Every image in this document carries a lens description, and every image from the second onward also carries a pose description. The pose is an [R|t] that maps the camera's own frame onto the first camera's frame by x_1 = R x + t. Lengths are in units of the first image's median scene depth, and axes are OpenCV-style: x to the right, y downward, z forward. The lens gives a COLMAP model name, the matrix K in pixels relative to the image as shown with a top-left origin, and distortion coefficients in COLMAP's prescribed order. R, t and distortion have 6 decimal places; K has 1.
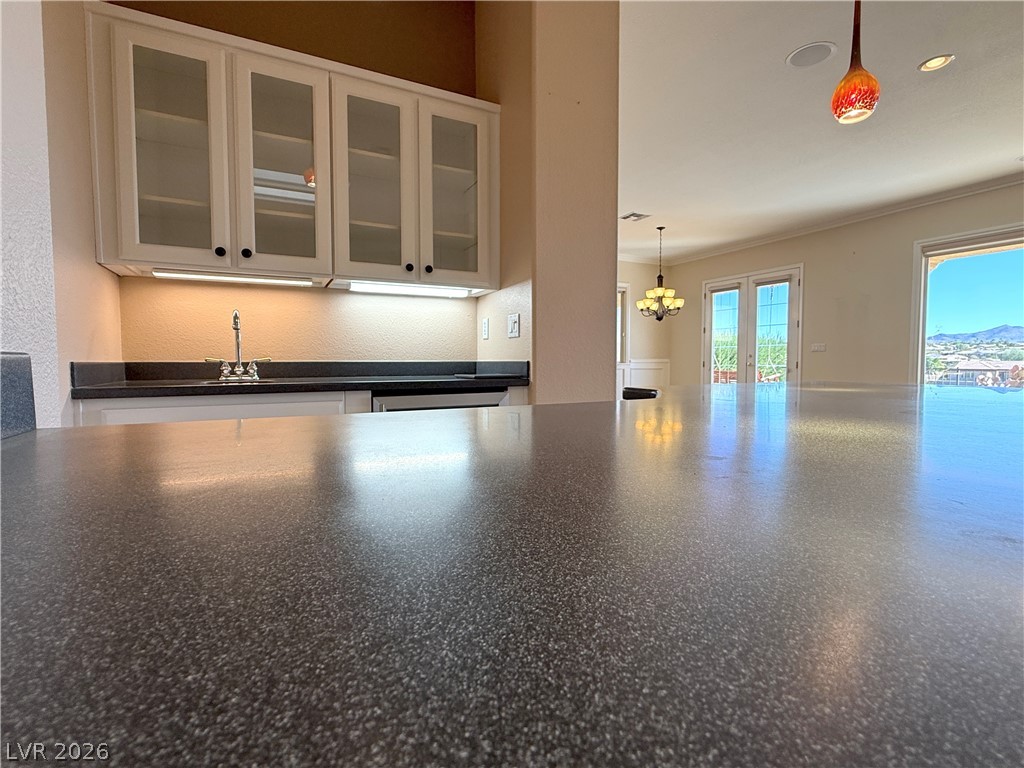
lens RADIAL K [[485.8, 0, 510.0], [0, 485.8, 381.4], [0, 0, 1]] dist [-0.001189, 0.000228]
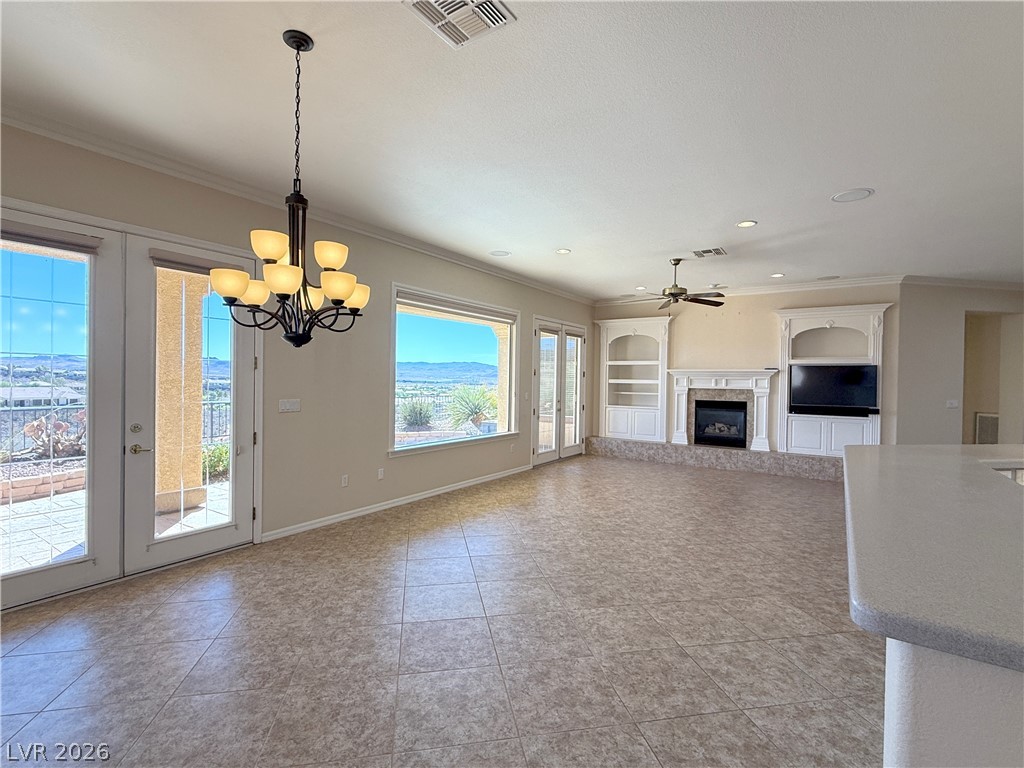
lens RADIAL K [[485.8, 0, 515.1], [0, 485.8, 385.3], [0, 0, 1]] dist [-0.001189, 0.000228]
pose [[-0.488069, -0.019824, 0.872580, -0.022170], [0.020923, 0.999189, 0.034403, -0.106303], [-0.872554, 0.035048, -0.487258, 1.013428]]
